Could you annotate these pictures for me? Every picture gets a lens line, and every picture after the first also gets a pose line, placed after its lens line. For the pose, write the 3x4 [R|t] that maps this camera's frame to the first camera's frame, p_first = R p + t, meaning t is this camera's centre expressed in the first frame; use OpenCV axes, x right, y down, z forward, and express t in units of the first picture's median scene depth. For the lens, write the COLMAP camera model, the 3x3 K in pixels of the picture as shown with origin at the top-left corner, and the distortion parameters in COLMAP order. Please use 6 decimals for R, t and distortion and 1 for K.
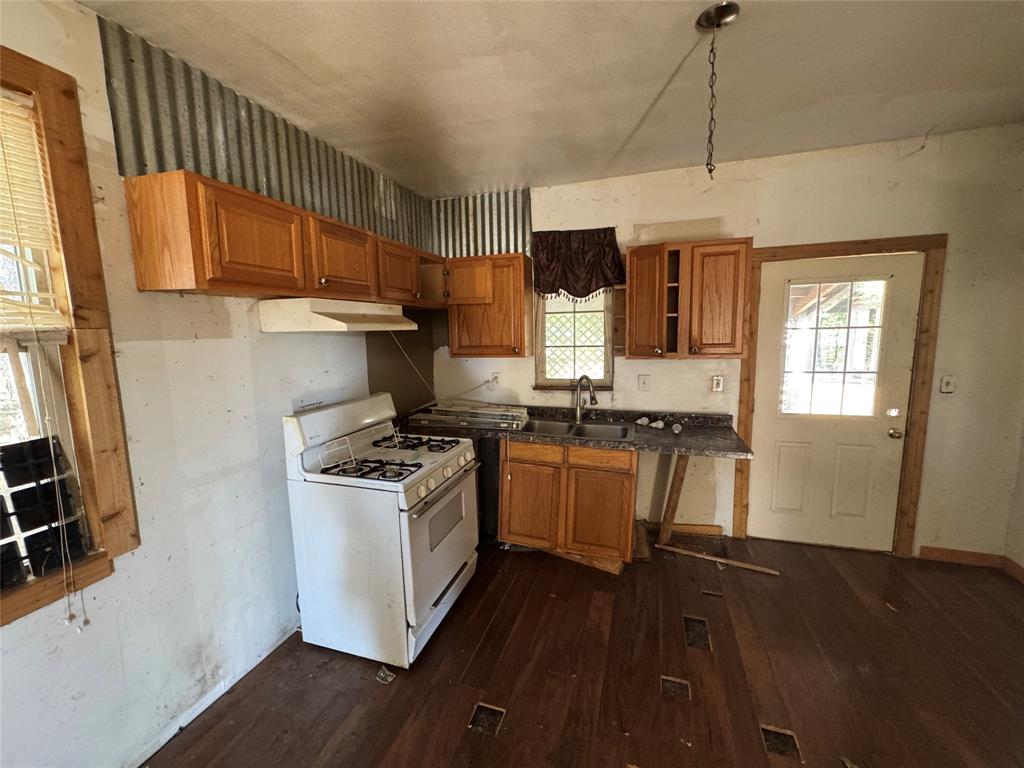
lens RADIAL K [[409.9, 0, 512.9], [0, 409.9, 380.4], [0, 0, 1]] dist [-0.004341, -0.000148]
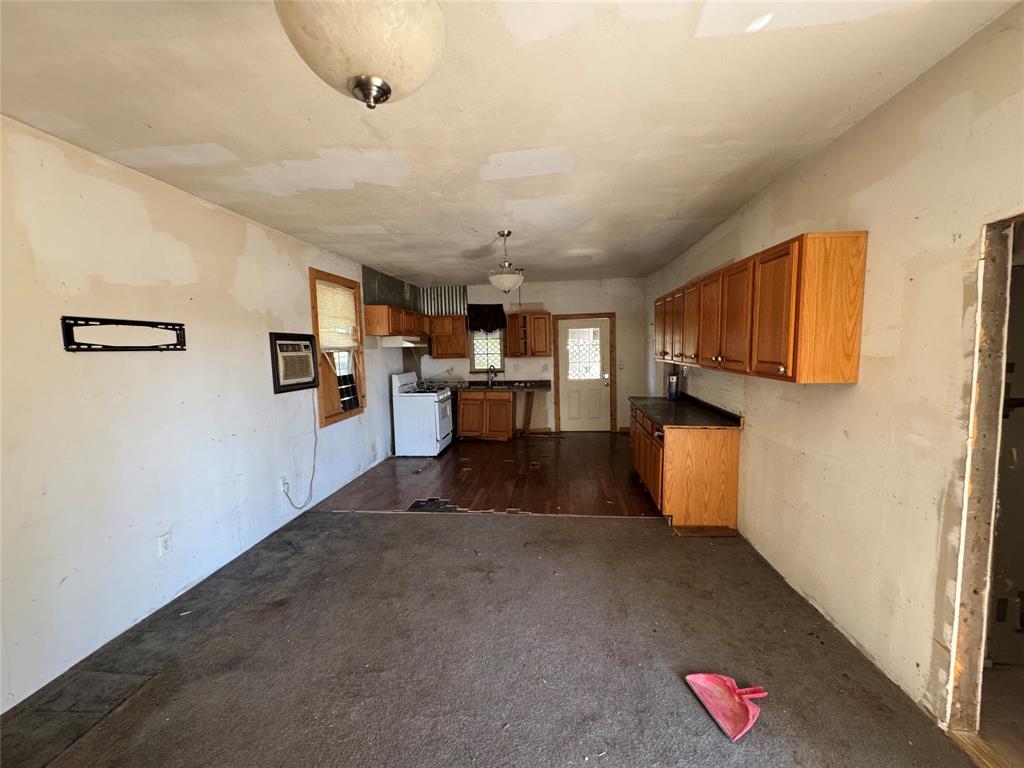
lens RADIAL K [[409.9, 0, 510.2], [0, 409.9, 384.8], [0, 0, 1]] dist [-0.004341, -0.000148]
pose [[0.979628, -0.023779, 0.199409, -0.202459], [0.031648, 0.998837, -0.036371, 0.192154], [-0.198312, 0.041941, 0.979241, -1.371294]]
